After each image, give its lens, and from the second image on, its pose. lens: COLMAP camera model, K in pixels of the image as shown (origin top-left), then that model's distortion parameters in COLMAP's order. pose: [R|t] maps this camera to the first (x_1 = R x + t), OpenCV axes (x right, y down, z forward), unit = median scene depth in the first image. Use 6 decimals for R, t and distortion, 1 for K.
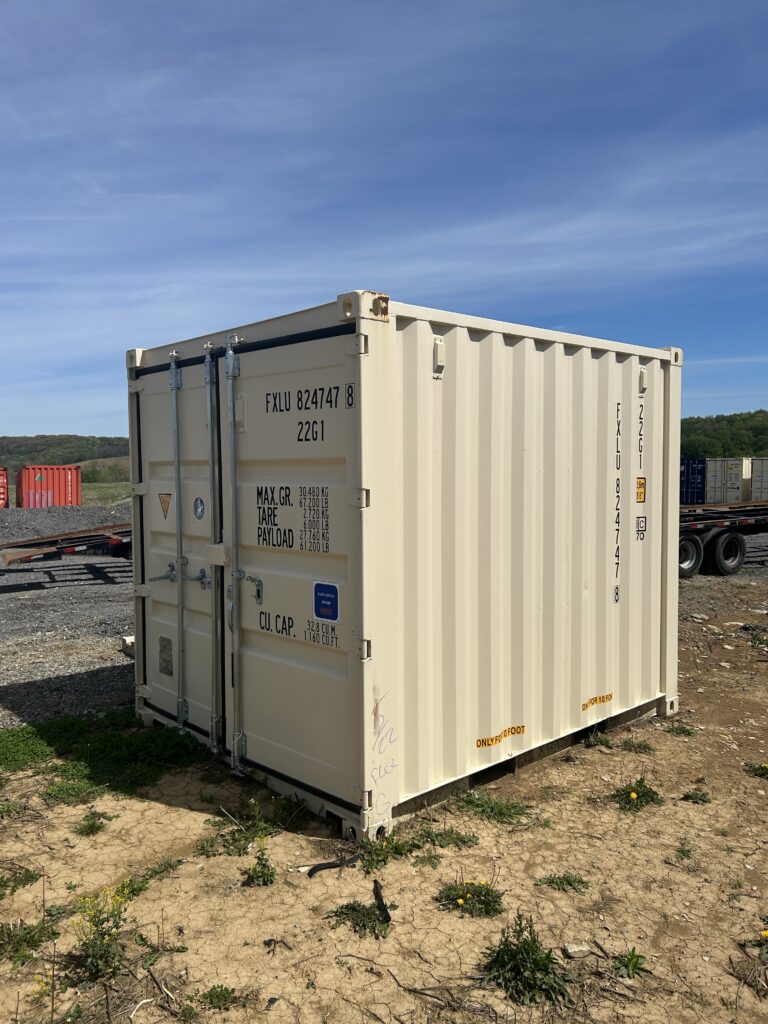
lens RADIAL K [[759.7, 0, 384.0], [0, 759.7, 512.0], [0, 0, 1]] dist [0.157872, -0.232685]
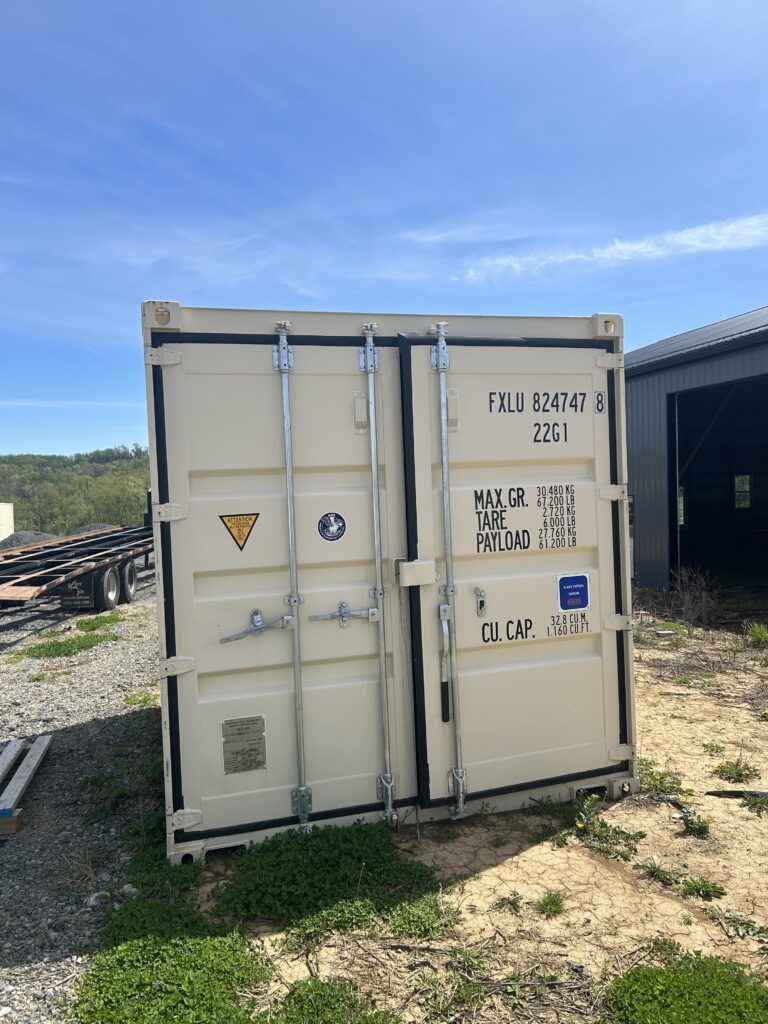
lens RADIAL K [[762.9, 0, 384.0], [0, 762.9, 512.0], [0, 0, 1]] dist [0.107154, -0.139975]
pose [[0.437599, -0.037291, 0.898397, -1.083652], [0.091966, 0.995756, -0.003463, -0.014211], [-0.894455, 0.084137, 0.439171, 0.710990]]
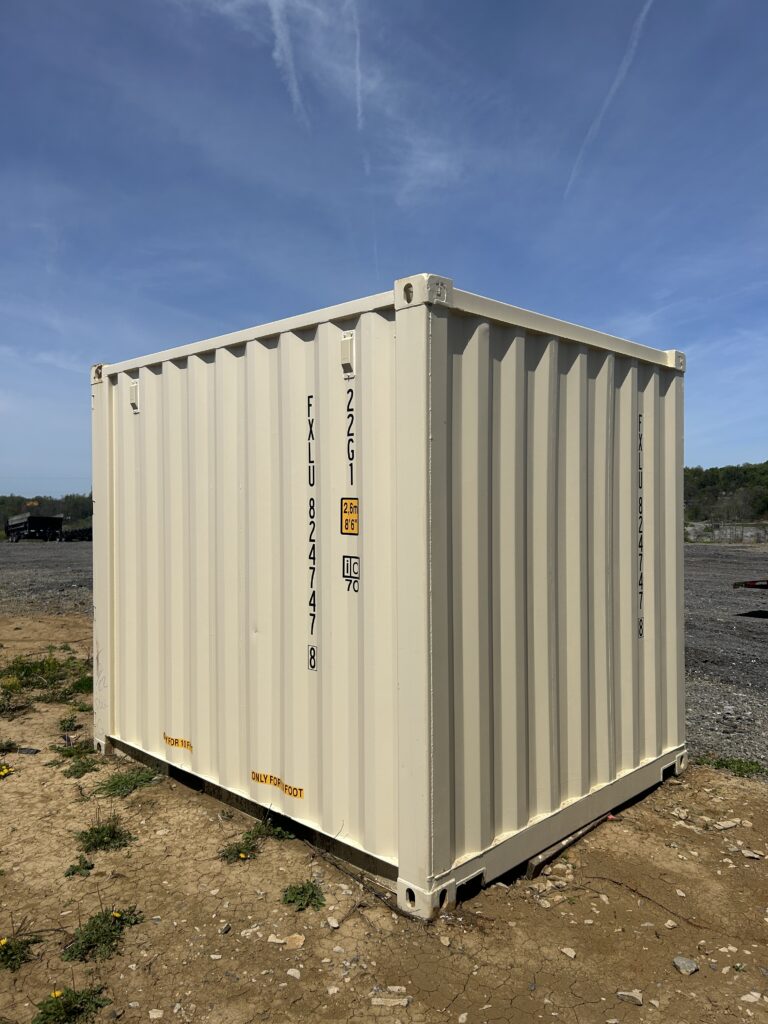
lens RADIAL K [[764.5, 0, 384.0], [0, 764.5, 512.0], [0, 0, 1]] dist [0.084434, -0.068709]
pose [[0.060229, 0.021779, -0.997947, 1.279535], [-0.059269, 0.998076, 0.018205, -0.059144], [0.996423, 0.058051, 0.061404, 1.269381]]
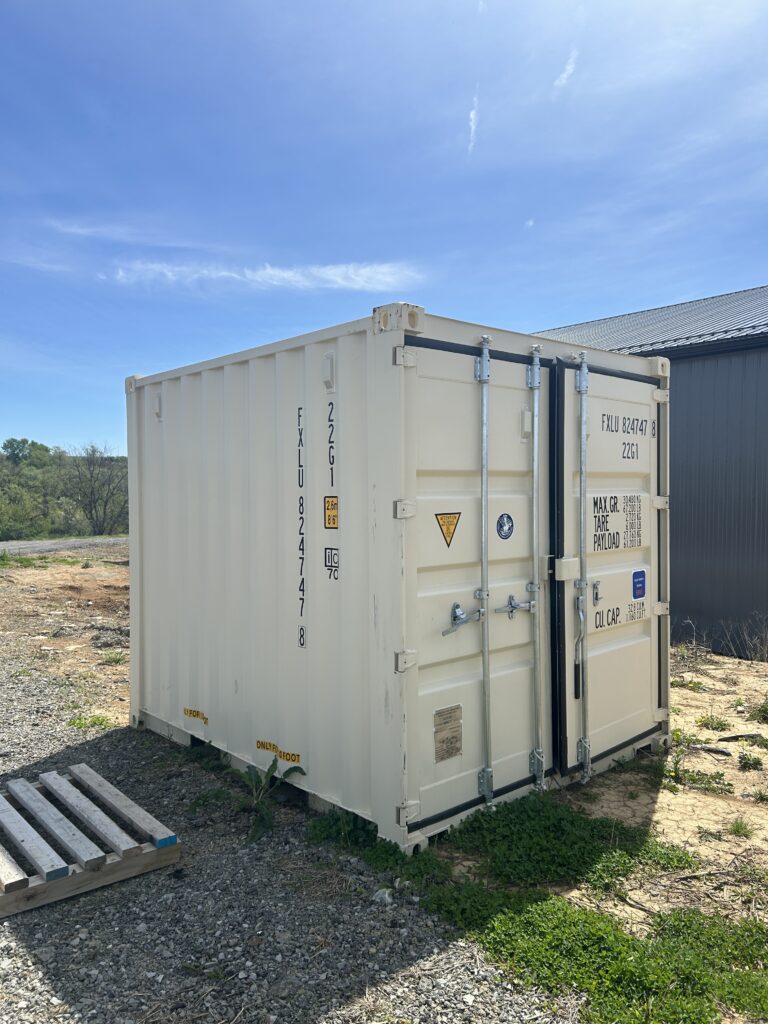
lens RADIAL K [[764.5, 0, 384.0], [0, 764.5, 512.0], [0, 0, 1]] dist [0.084434, -0.068709]
pose [[0.009005, -0.016388, 0.999825, -1.293916], [0.070120, 0.997415, 0.015717, -0.051549], [-0.997498, 0.069966, 0.010131, 1.322657]]
